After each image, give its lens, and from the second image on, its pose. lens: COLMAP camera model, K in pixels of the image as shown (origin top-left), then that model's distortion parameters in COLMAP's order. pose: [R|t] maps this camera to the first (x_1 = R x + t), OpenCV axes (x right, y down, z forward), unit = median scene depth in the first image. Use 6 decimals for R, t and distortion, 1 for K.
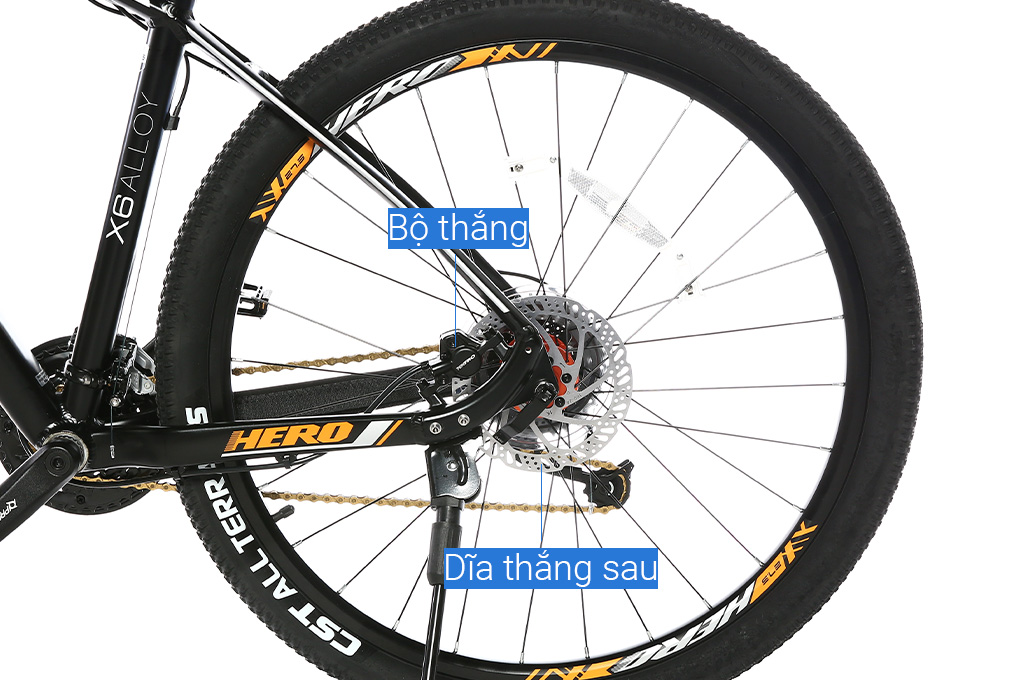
lens RADIAL K [[1765.9, 0, 509.5], [0, 1765.9, 359.2], [0, 0, 1]] dist [0.026163, 0.056088]
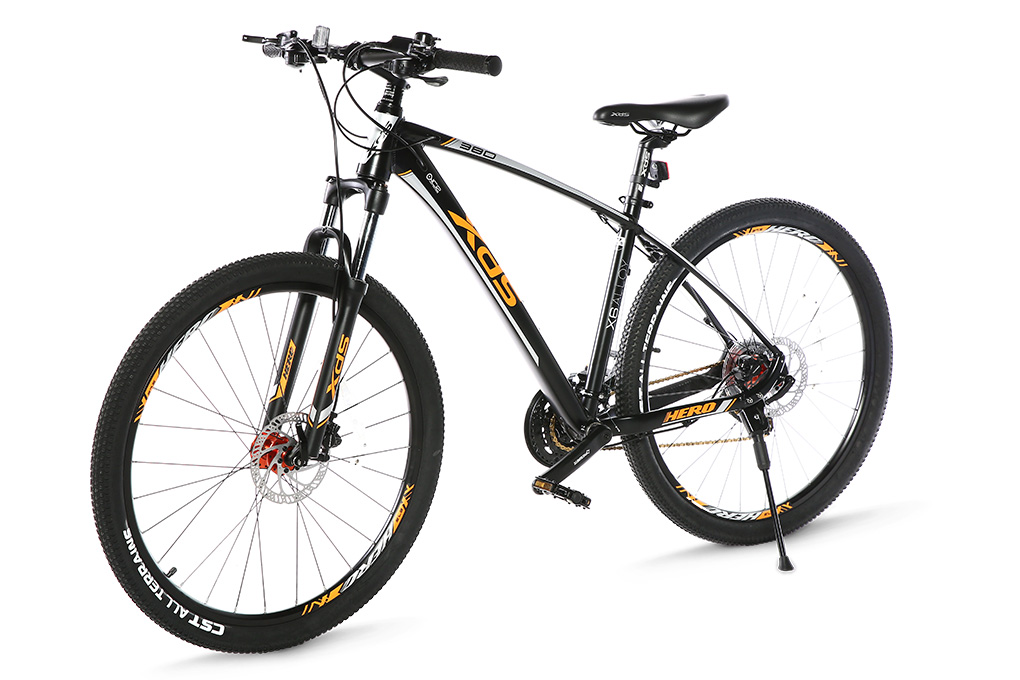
lens RADIAL K [[2073.3, 0, 506.8], [0, 2073.3, 355.2], [0, 0, 1]] dist [0.122281, -0.005561]
pose [[0.851812, -0.096819, 0.514822, -1.605028], [0.110553, 0.993862, 0.003991, -0.059963], [-0.512049, 0.053515, 0.857288, -1.060450]]
